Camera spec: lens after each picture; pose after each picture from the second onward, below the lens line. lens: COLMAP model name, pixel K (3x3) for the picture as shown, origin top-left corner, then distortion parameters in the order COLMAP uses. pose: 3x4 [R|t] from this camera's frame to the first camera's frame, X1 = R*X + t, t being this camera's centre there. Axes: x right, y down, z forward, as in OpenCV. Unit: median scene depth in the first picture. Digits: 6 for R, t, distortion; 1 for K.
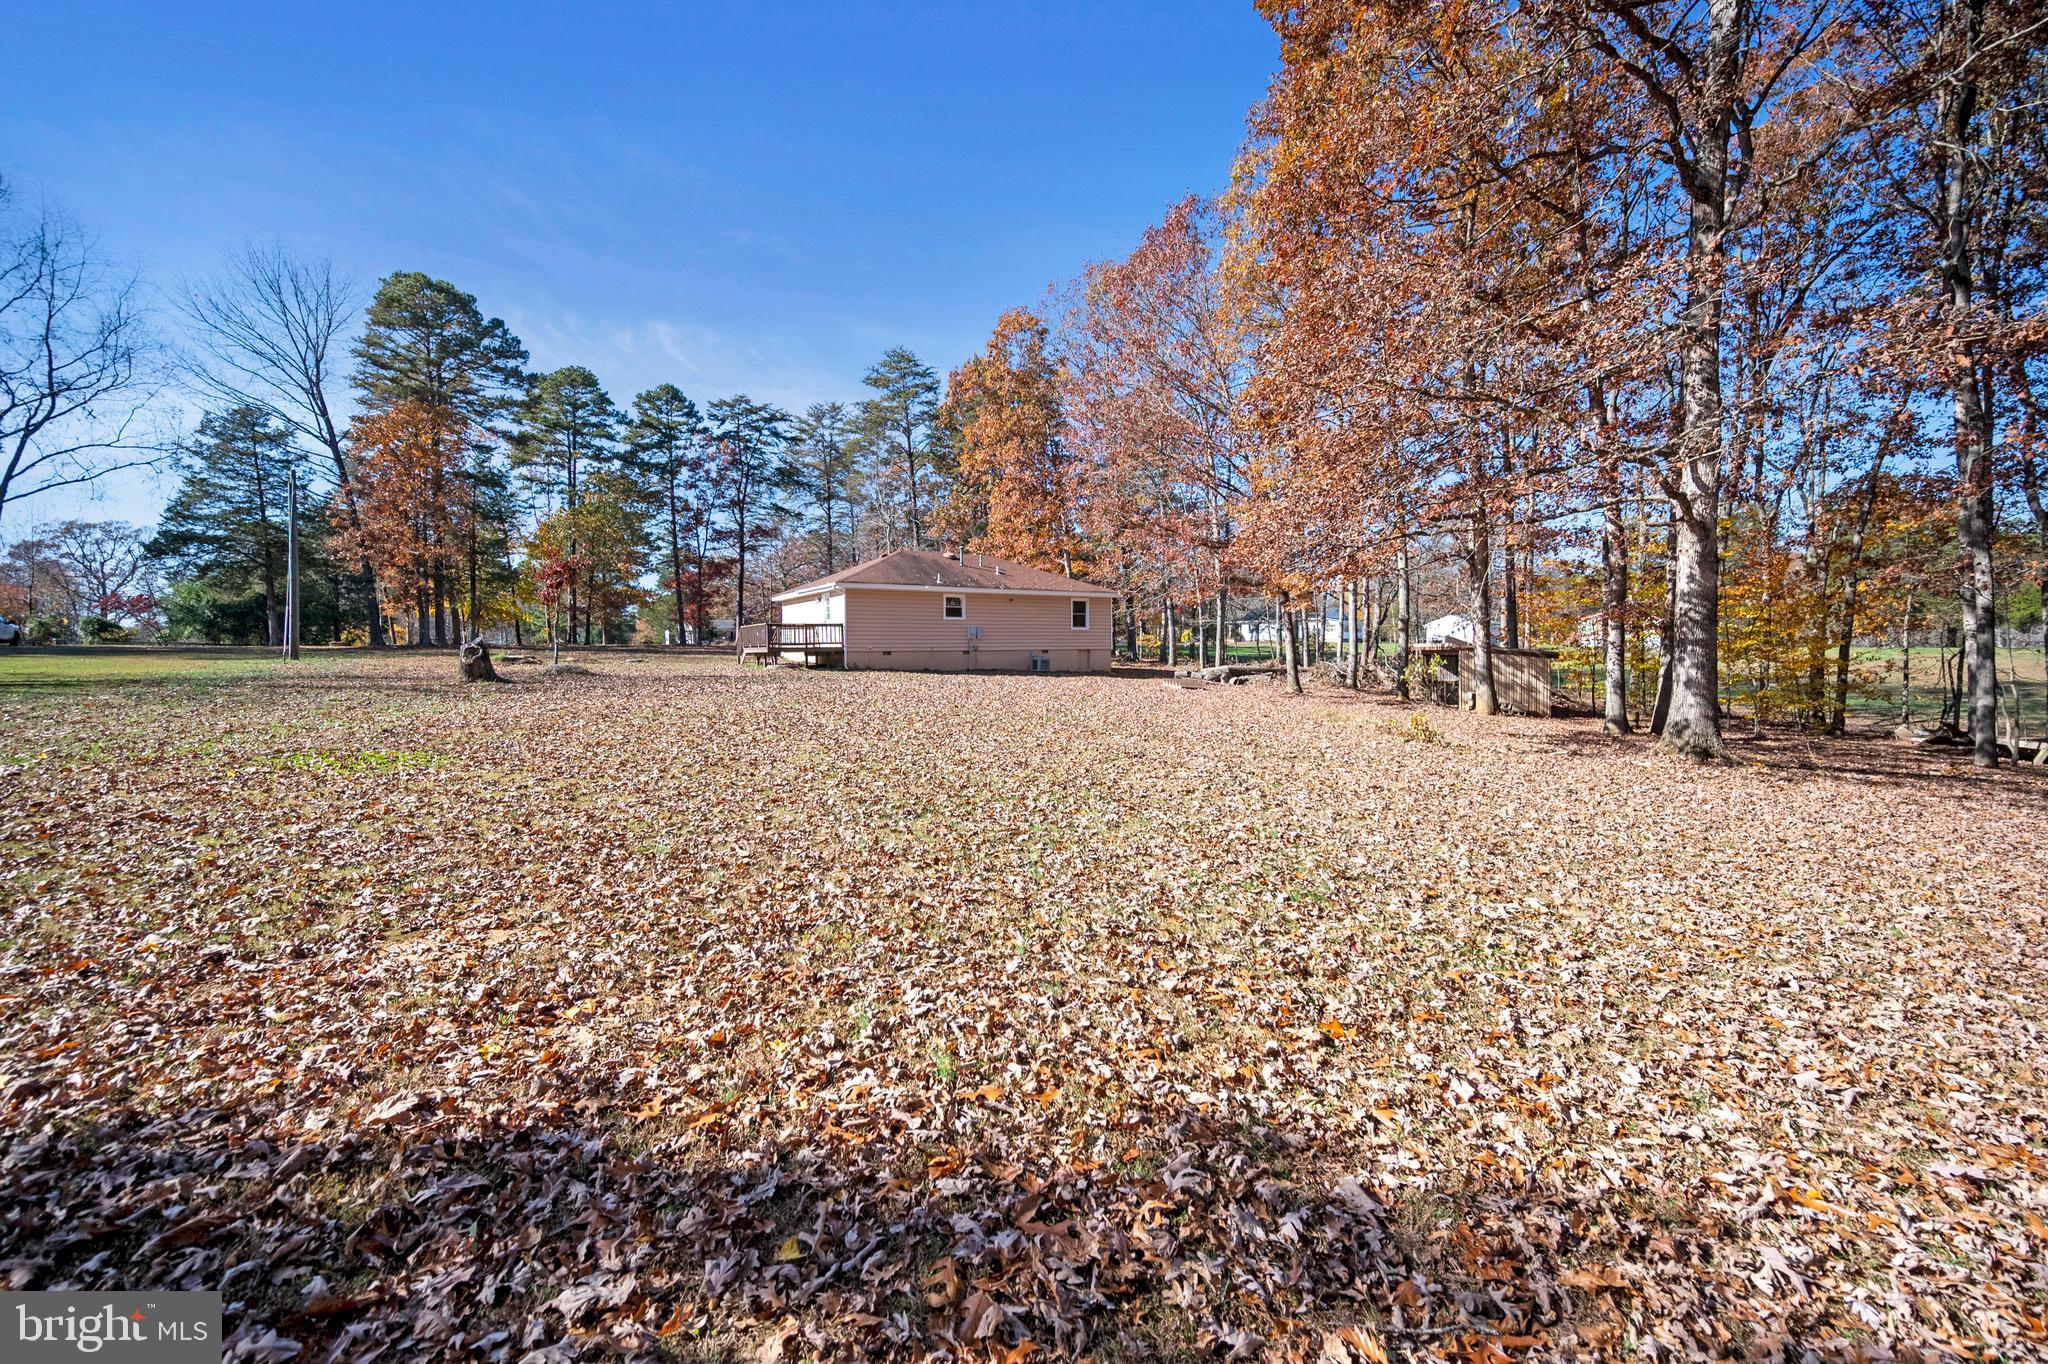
lens RADIAL K [[818.2, 0, 1023.4], [0, 818.2, 648.9], [0, 0, 1]] dist [0.000392, -0.000001]
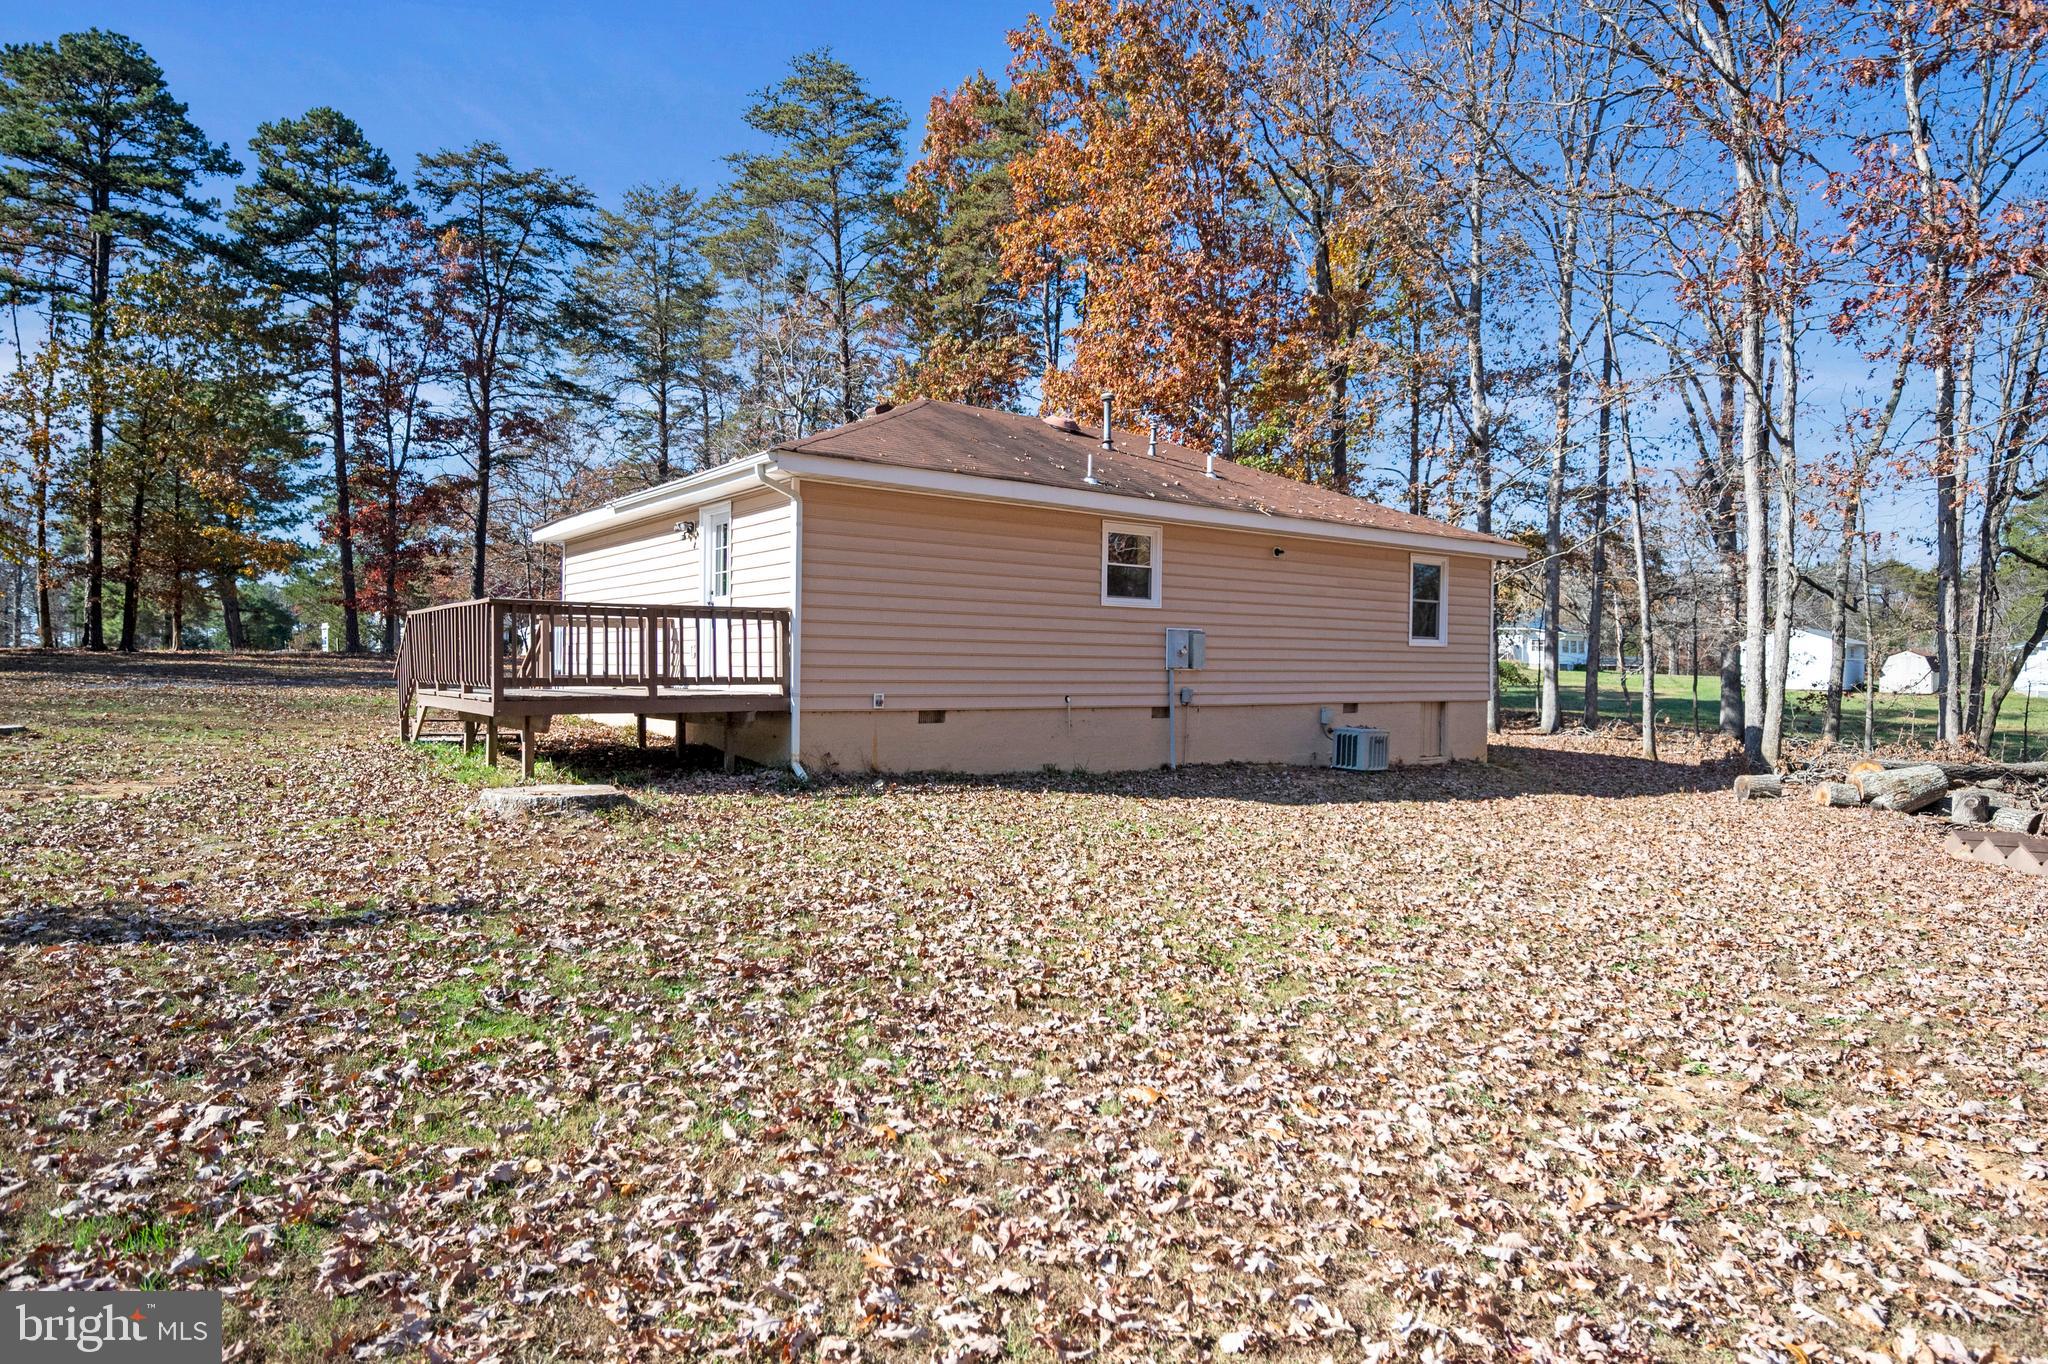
lens RADIAL K [[1187.7, 0, 1024.0], [0, 1187.7, 682.0], [0, 0, 1]] dist [-0.001571, 0.000394]
pose [[0.996532, 0.020721, 0.080584, -0.078264], [-0.021870, 0.999671, 0.013408, -0.006243], [-0.080279, -0.015124, 0.996658, 0.270125]]
